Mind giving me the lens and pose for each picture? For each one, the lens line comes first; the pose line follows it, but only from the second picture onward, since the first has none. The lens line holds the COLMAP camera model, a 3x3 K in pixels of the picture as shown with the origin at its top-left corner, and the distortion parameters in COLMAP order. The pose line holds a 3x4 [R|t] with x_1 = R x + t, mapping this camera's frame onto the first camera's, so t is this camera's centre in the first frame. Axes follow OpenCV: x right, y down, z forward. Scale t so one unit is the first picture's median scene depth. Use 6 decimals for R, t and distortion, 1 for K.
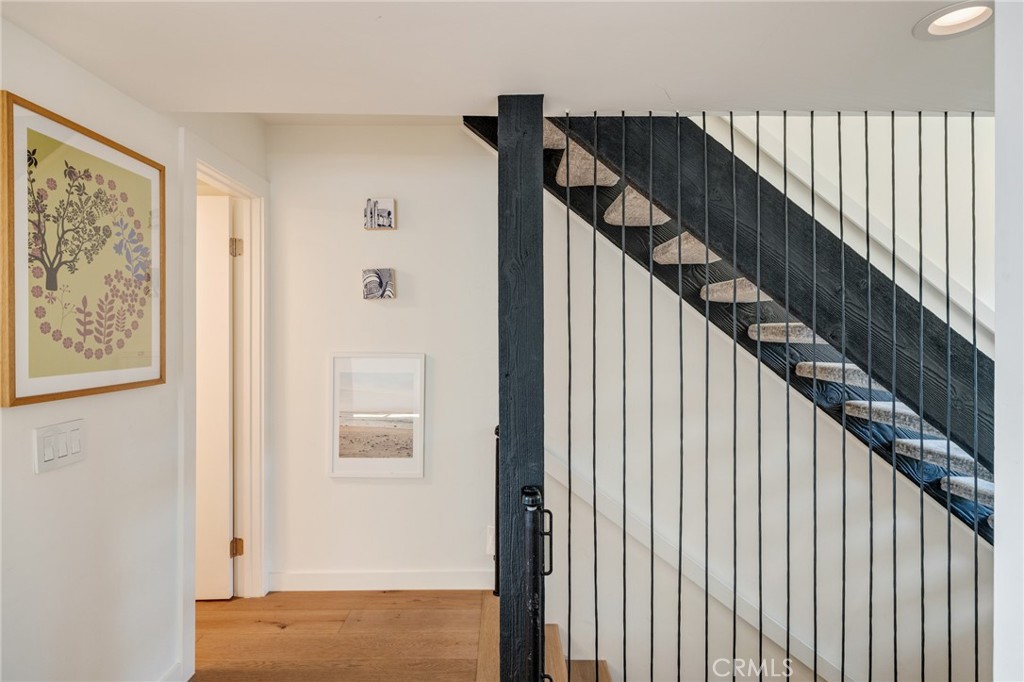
lens RADIAL K [[540.3, 0, 515.0], [0, 540.3, 336.0], [0, 0, 1]] dist [0.000373, 0.000312]
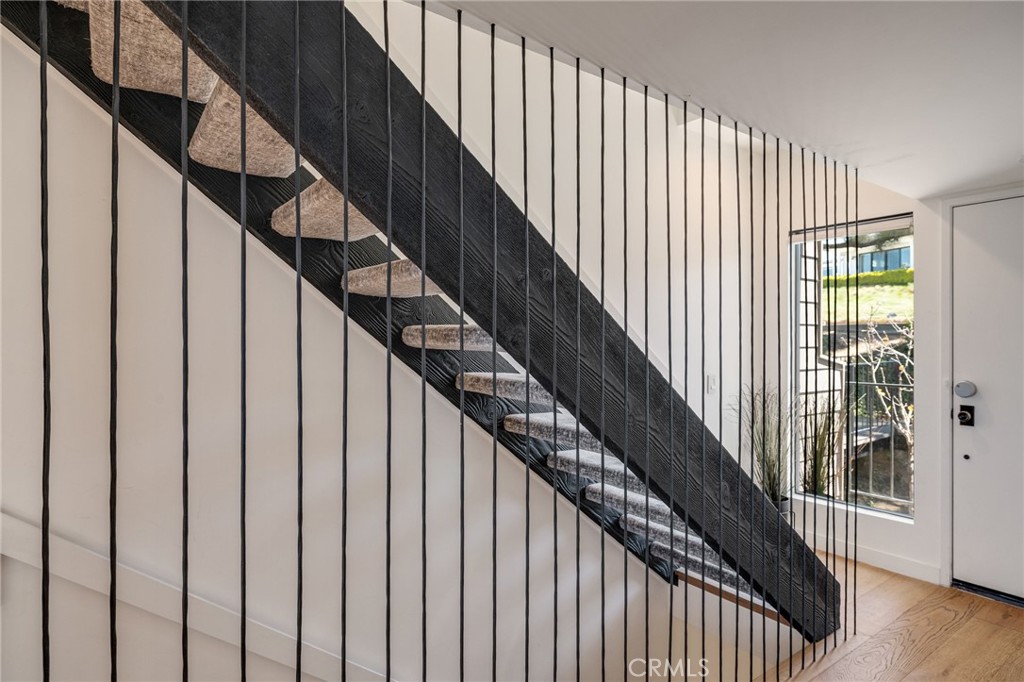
lens RADIAL K [[540.3, 0, 515.0], [0, 540.3, 336.0], [0, 0, 1]] dist [0.000373, 0.000312]
pose [[0.808028, 0.006141, 0.589112, 0.137113], [-0.002556, 0.999973, -0.006917, -0.003088], [-0.589138, 0.004084, 0.808022, 0.359591]]
